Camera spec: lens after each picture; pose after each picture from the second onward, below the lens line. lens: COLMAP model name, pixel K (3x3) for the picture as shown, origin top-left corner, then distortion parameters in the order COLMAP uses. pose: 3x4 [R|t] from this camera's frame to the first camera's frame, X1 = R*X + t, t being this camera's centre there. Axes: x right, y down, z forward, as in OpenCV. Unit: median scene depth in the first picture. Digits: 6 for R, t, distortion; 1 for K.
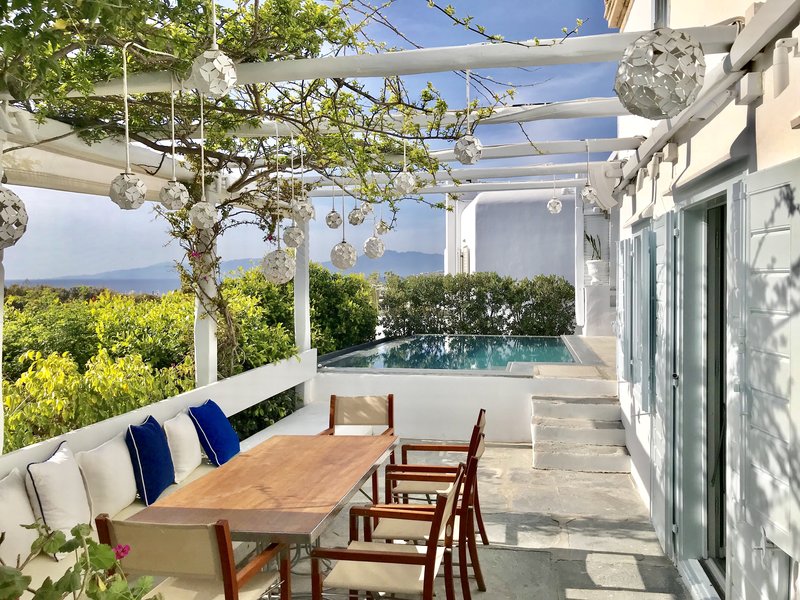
lens RADIAL K [[640.2, 0, 402.6], [0, 640.2, 300.5], [0, 0, 1]] dist [0.017338, -0.002297]
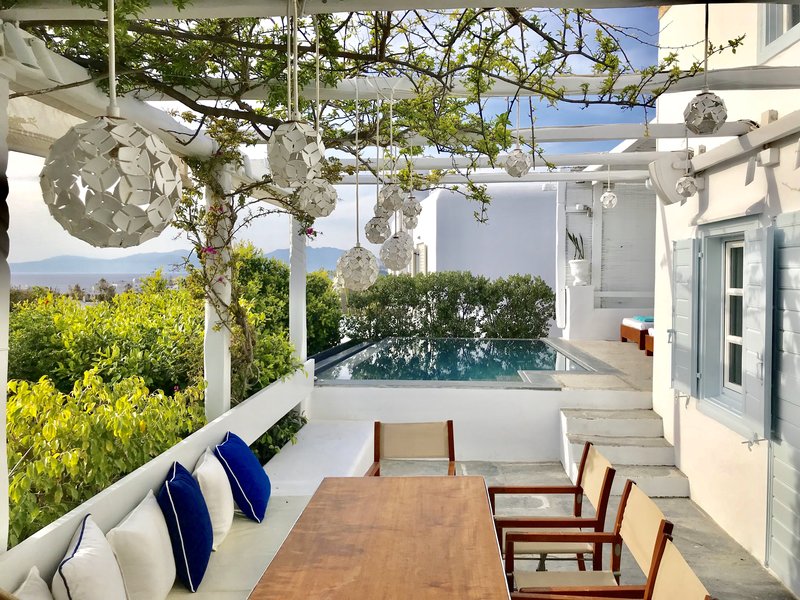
lens RADIAL K [[640.2, 0, 397.6], [0, 640.2, 298.6], [0, 0, 1]] dist [0.017338, -0.002297]
pose [[0.991939, 0.001778, 0.126700, -0.167460], [-0.002095, 0.999995, 0.002370, -0.012331], [-0.126695, -0.002617, 0.991938, 0.154894]]
